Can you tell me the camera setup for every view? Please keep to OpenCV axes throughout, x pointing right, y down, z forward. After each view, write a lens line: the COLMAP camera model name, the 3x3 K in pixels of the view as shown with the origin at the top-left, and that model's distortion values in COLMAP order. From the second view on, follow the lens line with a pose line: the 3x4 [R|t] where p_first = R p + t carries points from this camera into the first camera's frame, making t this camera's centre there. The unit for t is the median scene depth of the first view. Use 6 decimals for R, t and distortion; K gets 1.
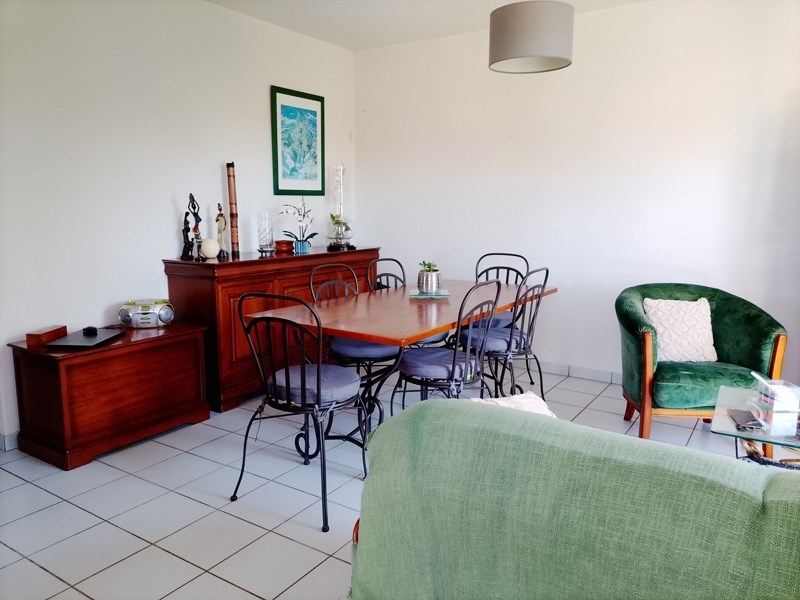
lens RADIAL K [[599.4, 0, 400.1], [0, 599.4, 300.2], [0, 0, 1]] dist [0.000862, 0.000082]
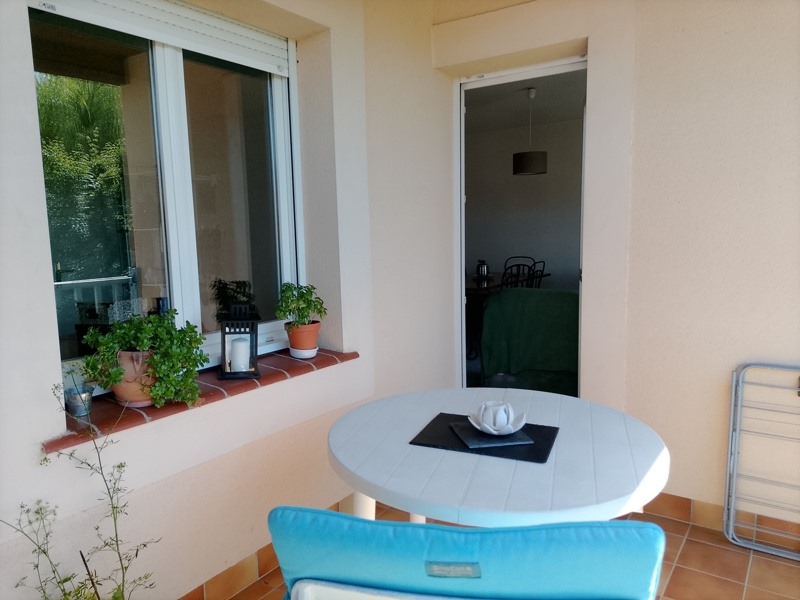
lens RADIAL K [[599.4, 0, 399.9], [0, 599.4, 301.1], [0, 0, 1]] dist [0.000862, 0.000082]
pose [[0.999299, -0.023210, -0.029386, -0.155360], [0.022397, 0.999365, -0.027696, 0.111510], [0.030011, 0.027018, 0.999184, -0.889969]]
